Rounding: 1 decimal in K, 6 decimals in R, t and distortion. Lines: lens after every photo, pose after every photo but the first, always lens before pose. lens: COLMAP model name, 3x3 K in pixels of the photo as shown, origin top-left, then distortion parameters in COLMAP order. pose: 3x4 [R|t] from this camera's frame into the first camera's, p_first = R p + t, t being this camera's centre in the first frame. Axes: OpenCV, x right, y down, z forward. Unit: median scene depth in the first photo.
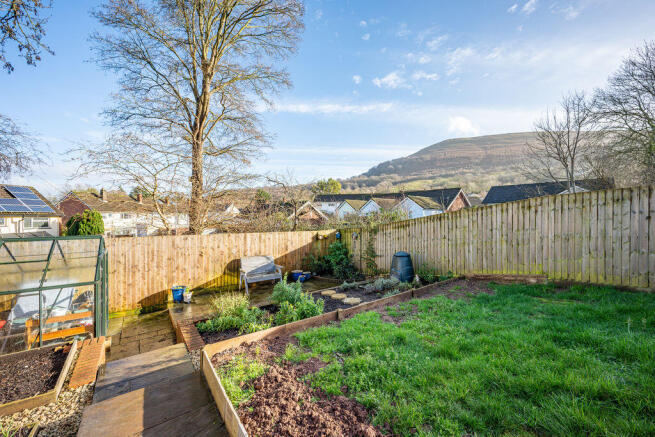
lens RADIAL K [[260.0, 0, 331.2], [0, 260.0, 217.3], [0, 0, 1]] dist [-0.002175, -0.000283]
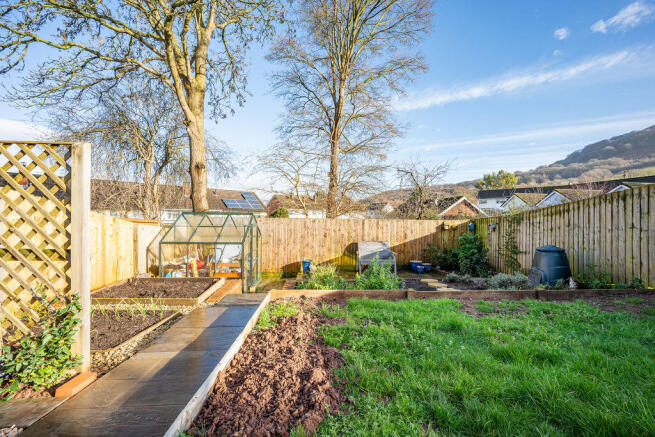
lens RADIAL K [[260.0, 0, 331.2], [0, 260.0, 217.3], [0, 0, 1]] dist [-0.002175, -0.000283]
pose [[0.828610, 0.012297, -0.559691, 0.129250], [-0.012701, 0.999914, 0.003166, 0.044882], [0.559682, 0.004485, 0.828695, 0.042397]]
